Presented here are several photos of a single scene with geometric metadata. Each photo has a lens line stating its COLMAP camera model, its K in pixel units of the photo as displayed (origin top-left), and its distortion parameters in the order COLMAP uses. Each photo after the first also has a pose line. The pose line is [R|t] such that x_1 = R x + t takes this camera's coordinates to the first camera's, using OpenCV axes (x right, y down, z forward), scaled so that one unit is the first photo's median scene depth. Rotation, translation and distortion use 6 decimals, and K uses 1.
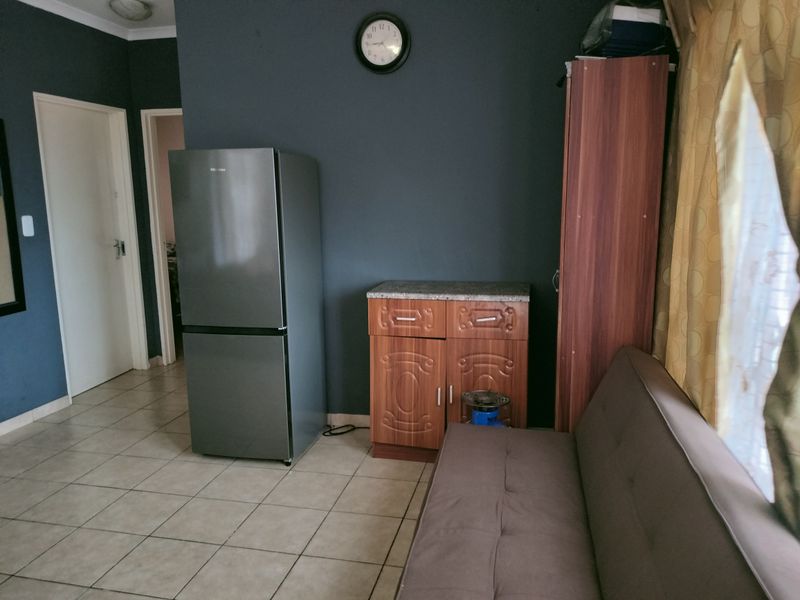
lens RADIAL K [[585.9, 0, 402.4], [0, 585.9, 302.6], [0, 0, 1]] dist [0.020280, -0.025593]
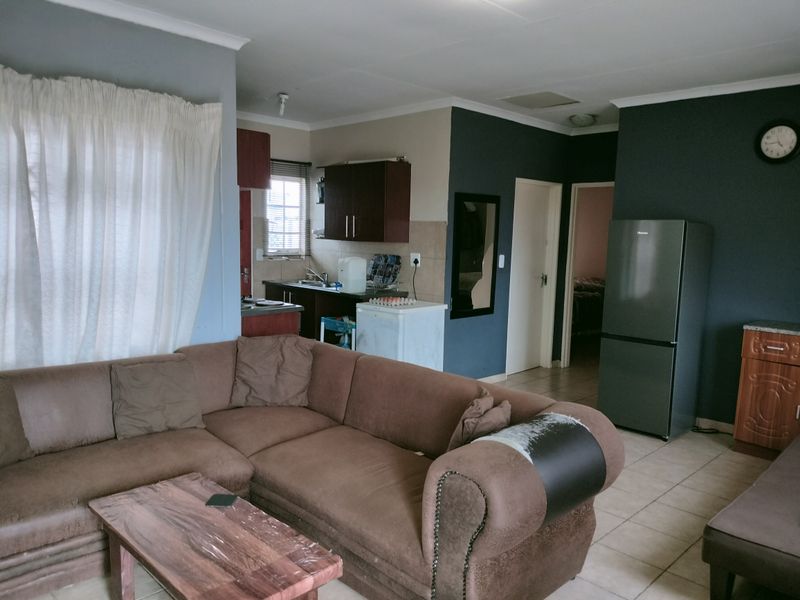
lens RADIAL K [[585.9, 0, 407.6], [0, 585.9, 304.8], [0, 0, 1]] dist [0.020280, -0.025593]
pose [[0.838282, 0.100404, -0.535913, 0.011178], [-0.135150, 0.990488, -0.025834, 0.071476], [0.528222, 0.094085, 0.843878, -0.532166]]
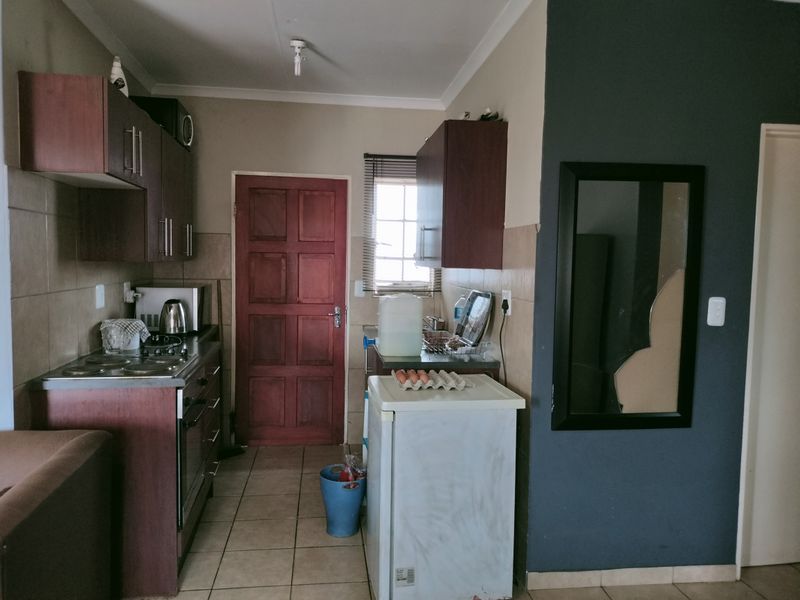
lens RADIAL K [[585.9, 0, 395.9], [0, 585.9, 296.4], [0, 0, 1]] dist [0.020280, -0.025593]
pose [[0.339068, 0.074453, -0.937811, -0.123805], [-0.196119, 0.980556, 0.006940, -0.090011], [0.920093, 0.181569, 0.347077, 0.462903]]
